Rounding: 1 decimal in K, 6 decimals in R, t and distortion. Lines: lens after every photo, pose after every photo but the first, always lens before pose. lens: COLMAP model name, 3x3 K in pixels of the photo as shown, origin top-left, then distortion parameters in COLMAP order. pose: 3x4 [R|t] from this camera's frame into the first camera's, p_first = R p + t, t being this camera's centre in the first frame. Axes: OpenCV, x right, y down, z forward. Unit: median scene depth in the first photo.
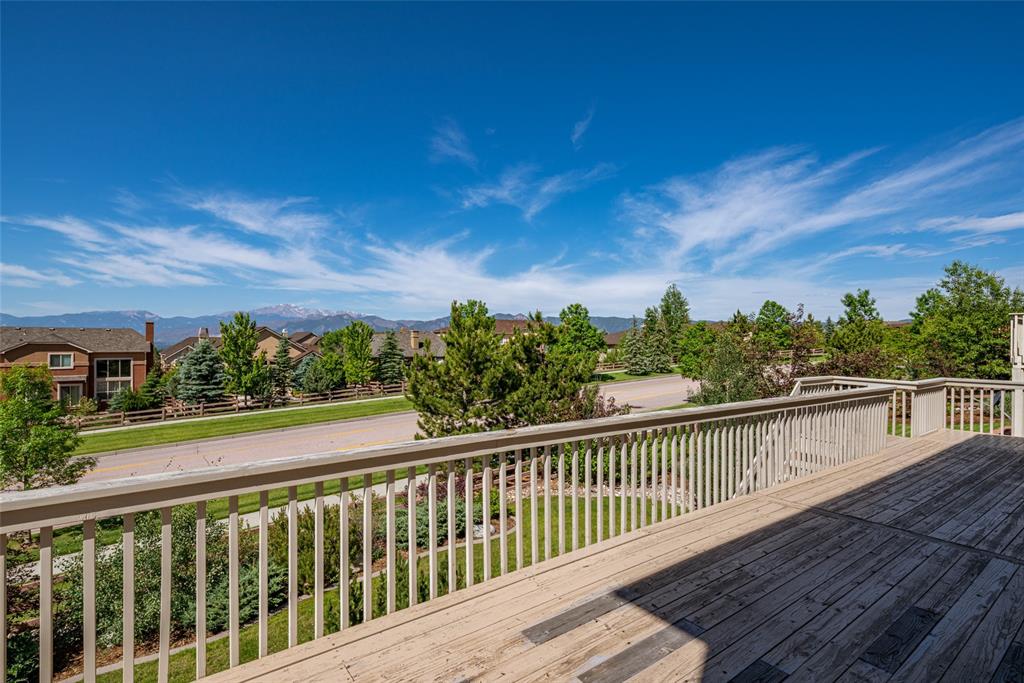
lens RADIAL K [[494.1, 0, 512.0], [0, 494.1, 341.5], [0, 0, 1]] dist [-0.001378, -0.000653]
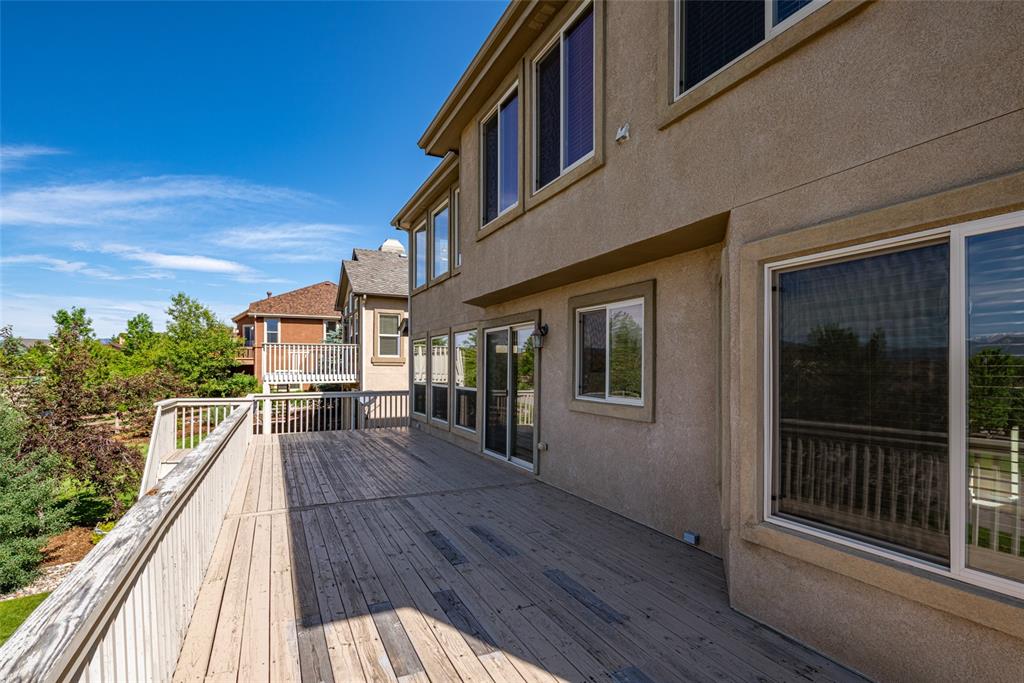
lens RADIAL K [[491.1, 0, 511.1], [0, 491.1, 385.6], [0, 0, 1]] dist [0.002136, -0.000031]
pose [[0.190308, -0.043858, 0.980744, -0.384883], [0.000030, 0.999002, 0.044669, -0.002861], [-0.981724, -0.008471, 0.190119, 0.253900]]
